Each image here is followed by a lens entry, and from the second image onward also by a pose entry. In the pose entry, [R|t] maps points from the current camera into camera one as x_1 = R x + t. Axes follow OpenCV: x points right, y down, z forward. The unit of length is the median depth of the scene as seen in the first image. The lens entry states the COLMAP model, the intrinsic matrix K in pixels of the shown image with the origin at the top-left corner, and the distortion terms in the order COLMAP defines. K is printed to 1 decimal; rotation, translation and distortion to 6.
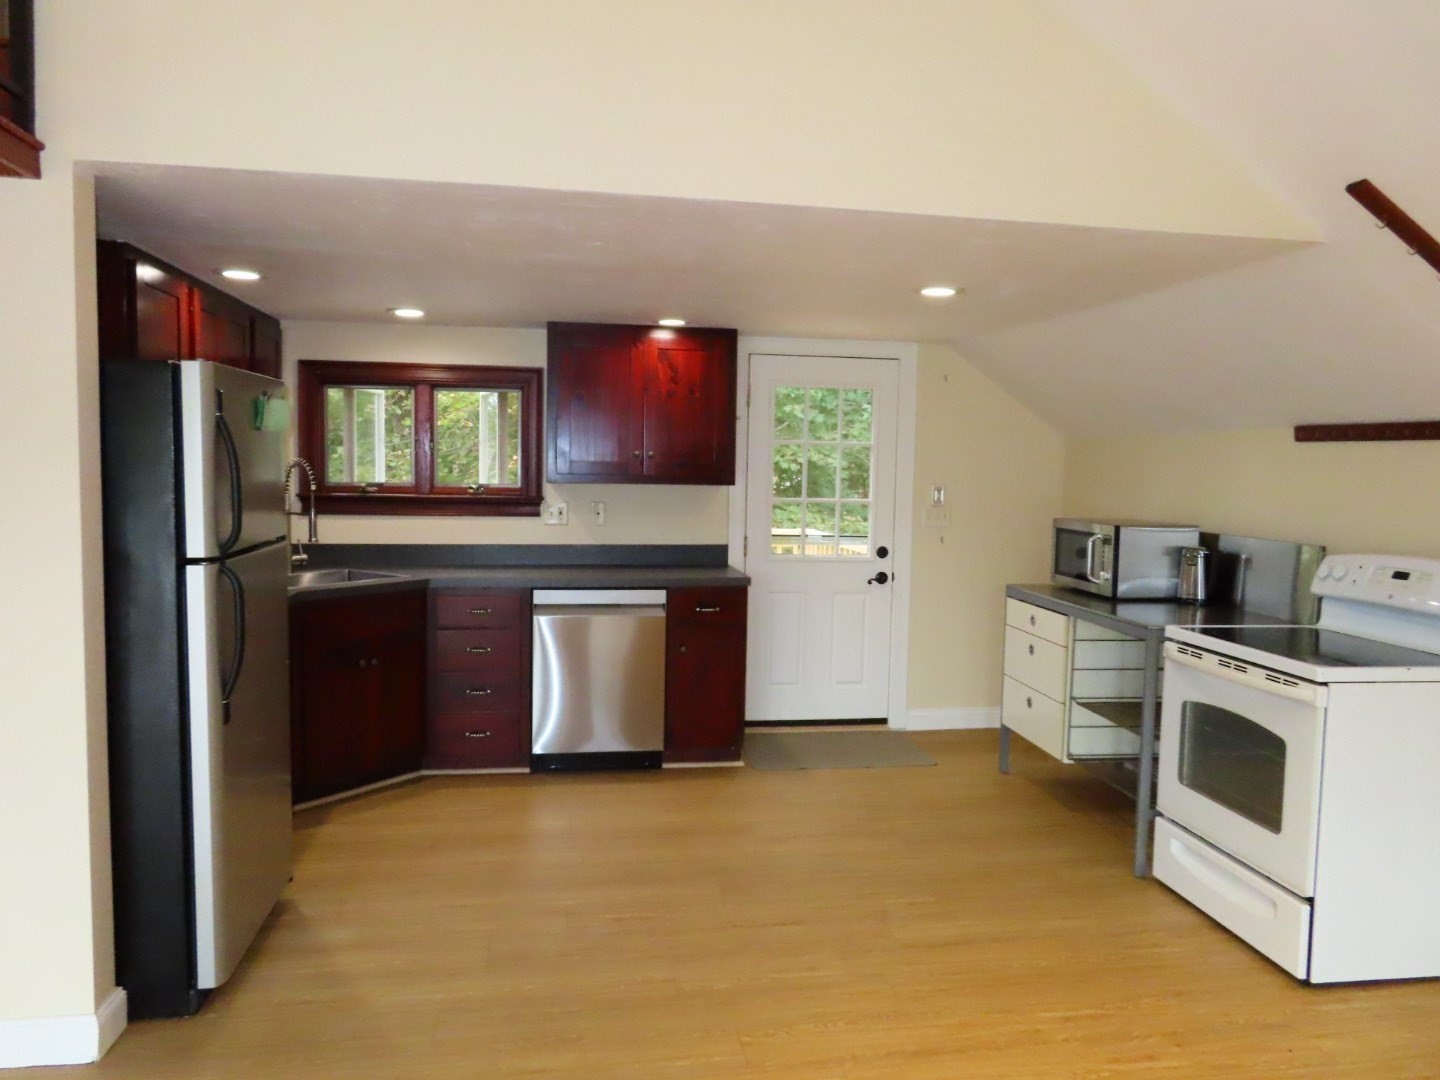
lens RADIAL K [[1033.3, 0, 716.3], [0, 1033.3, 539.8], [0, 0, 1]] dist [-0.001147, -0.002972]
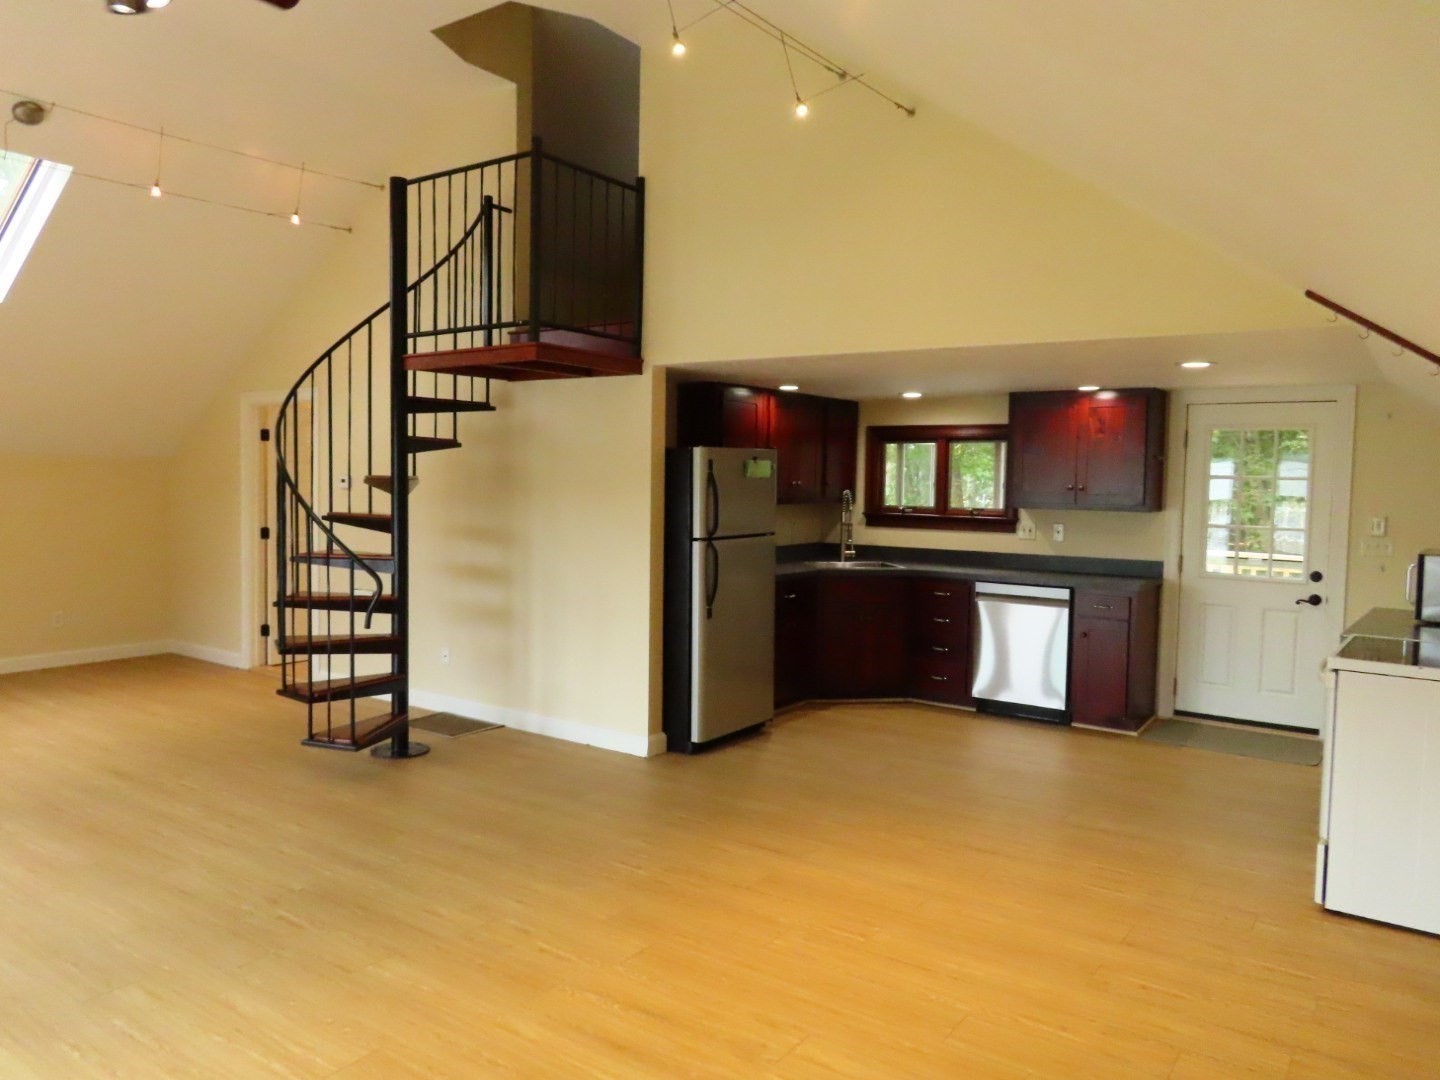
lens RADIAL K [[1033.3, 0, 716.3], [0, 1033.3, 539.8], [0, 0, 1]] dist [-0.001147, -0.002972]
pose [[0.711843, 0.038019, -0.701308, 0.519152], [-0.056009, 0.998427, -0.002724, 0.012760], [0.700101, 0.041218, 0.712853, -0.254128]]
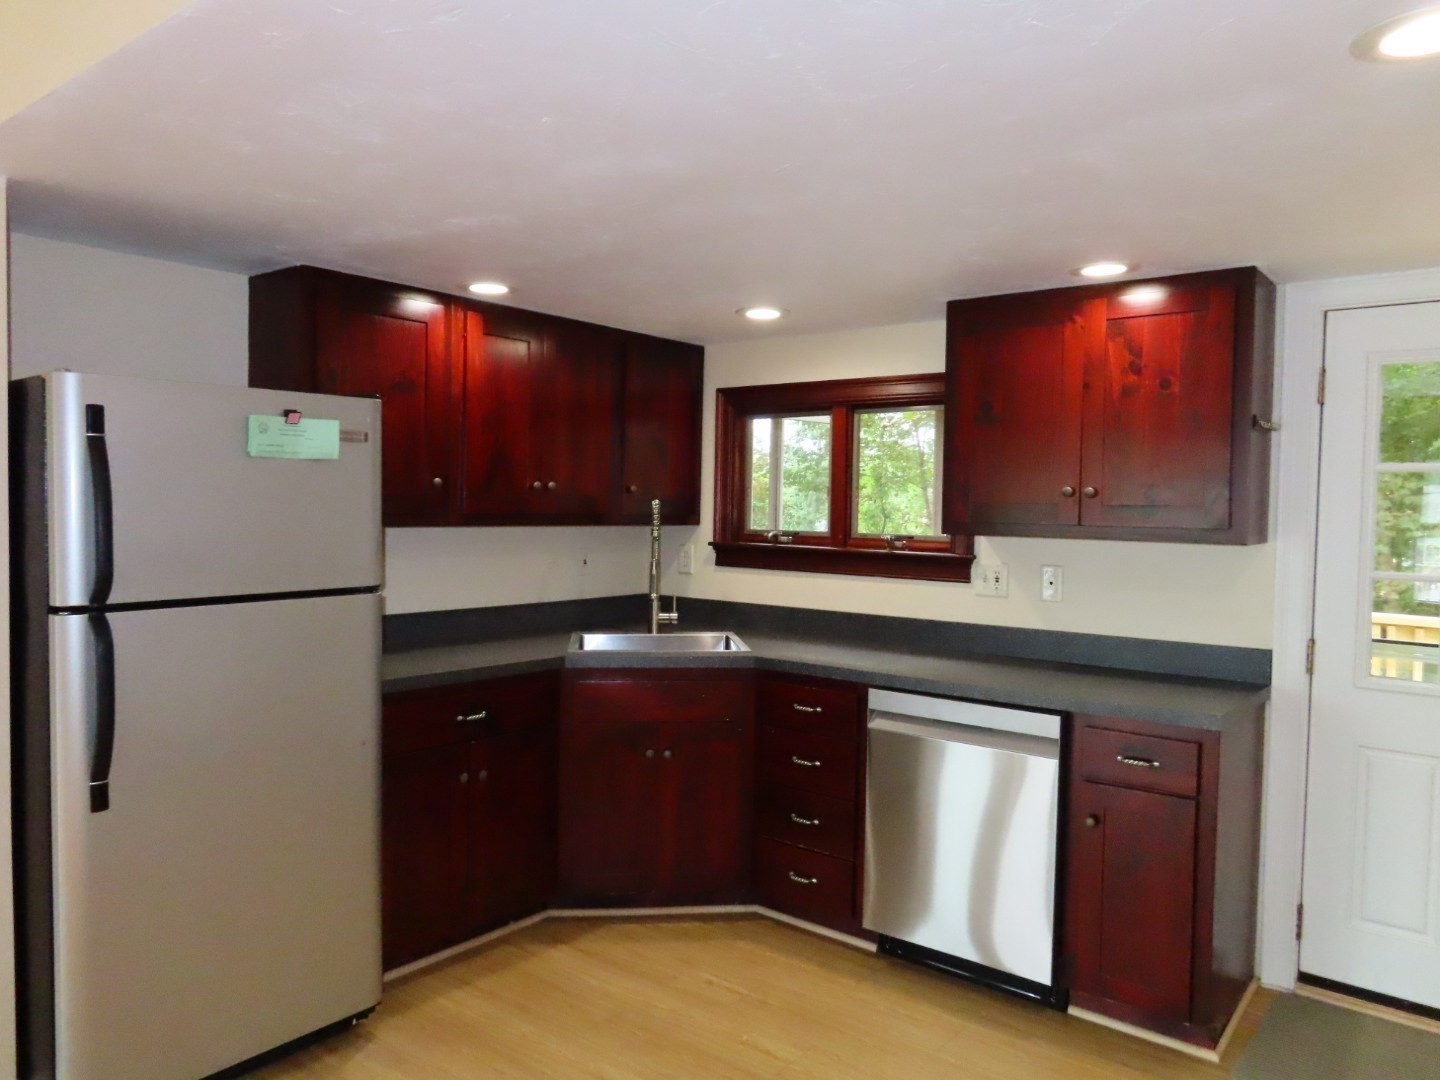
lens RADIAL K [[1033.3, 0, 716.3], [0, 1033.3, 539.8], [0, 0, 1]] dist [-0.001147, -0.002972]
pose [[0.674619, 0.021744, -0.737846, 0.235955], [-0.061632, 0.997735, -0.026948, -0.023052], [0.735589, 0.063654, 0.674431, 0.412063]]
